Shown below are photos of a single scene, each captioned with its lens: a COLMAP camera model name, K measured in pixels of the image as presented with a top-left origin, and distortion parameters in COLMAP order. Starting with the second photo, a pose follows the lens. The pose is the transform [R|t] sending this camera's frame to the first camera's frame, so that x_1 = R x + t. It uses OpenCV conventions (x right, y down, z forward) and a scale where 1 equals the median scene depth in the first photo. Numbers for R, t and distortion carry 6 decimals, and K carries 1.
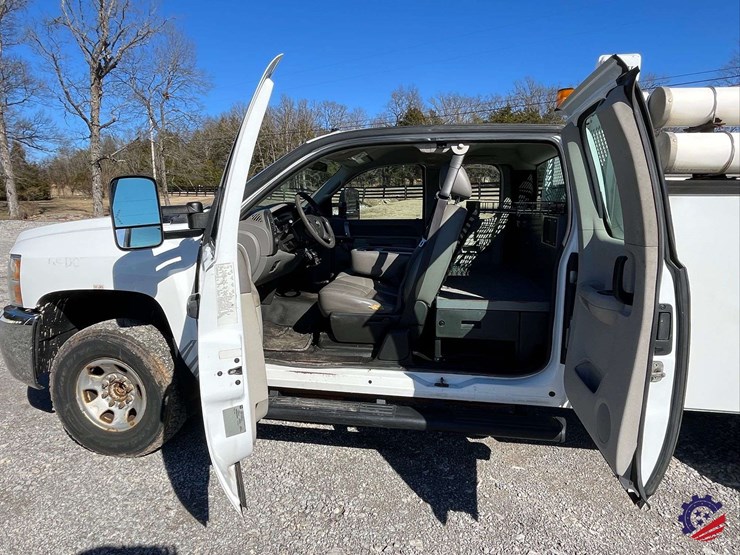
lens RADIAL K [[461.4, 0, 364.5], [0, 461.4, 272.3], [0, 0, 1]] dist [-0.004033, 0.001148]
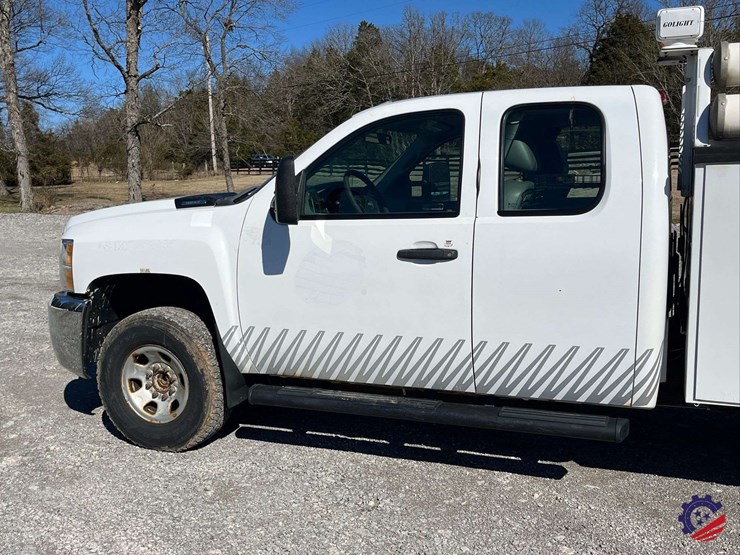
lens RADIAL K [[759.5, 0, 379.9], [0, 759.5, 280.7], [0, 0, 1]] dist [0.041993, -0.017132]
pose [[0.977911, 0.004350, -0.208976, 0.238787], [-0.008019, 0.999828, -0.016712, 0.070362], [0.208868, 0.018019, 0.977778, -0.457709]]
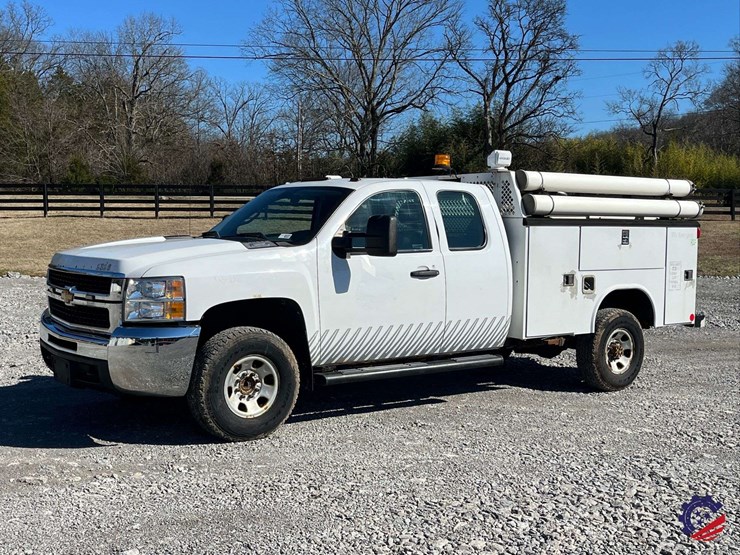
lens RADIAL K [[903.1, 0, 370.0], [0, 903.1, 277.5], [0, 0, 1]] dist [0.037120, -0.010919]
pose [[0.702739, -0.044148, 0.710076, -1.971929], [0.106052, 0.993422, -0.043191, 0.112186], [-0.703499, 0.105657, 0.702799, -0.920708]]
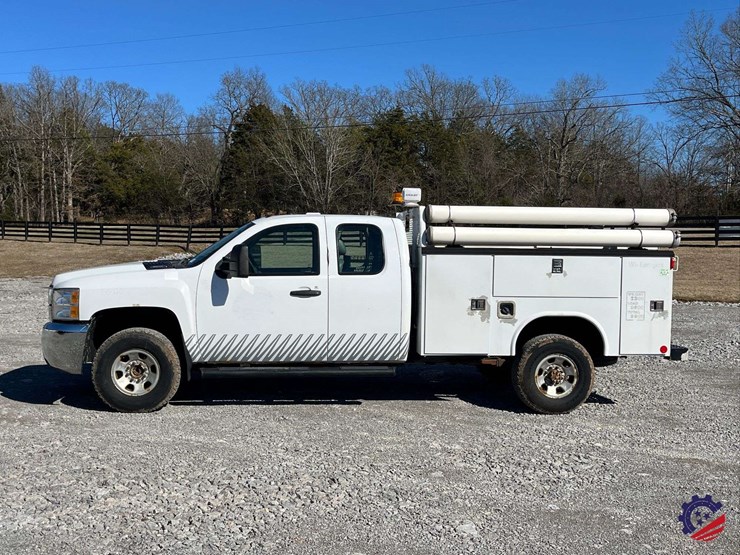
lens RADIAL K [[759.5, 0, 379.9], [0, 759.5, 280.7], [0, 0, 1]] dist [0.041993, -0.017132]
pose [[0.965611, -0.008320, 0.259858, -0.401506], [0.036041, 0.994121, -0.102097, 0.243255], [-0.257481, 0.107952, 0.960234, -1.827135]]
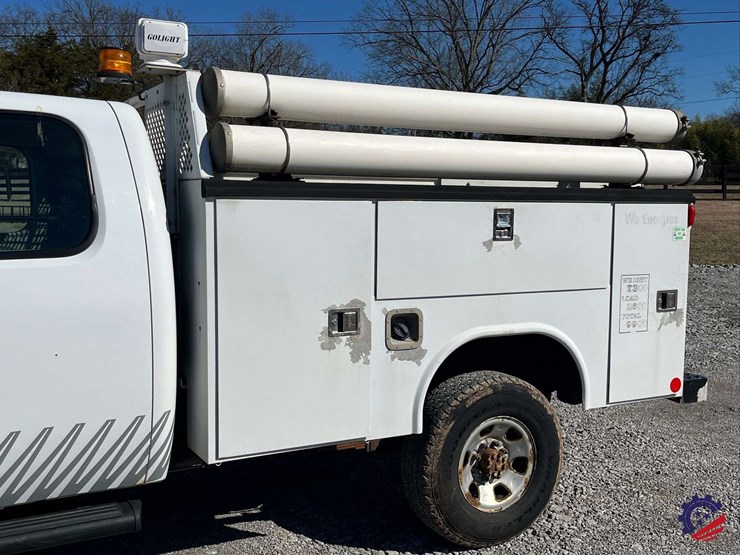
lens RADIAL K [[826.5, 0, 374.4], [0, 826.5, 287.0], [0, 0, 1]] dist [0.019782, -0.003726]
pose [[0.794702, -0.062739, 0.603749, -0.037068], [0.093757, 0.995395, -0.019974, 0.036533], [-0.599716, 0.072479, 0.796924, -0.257134]]
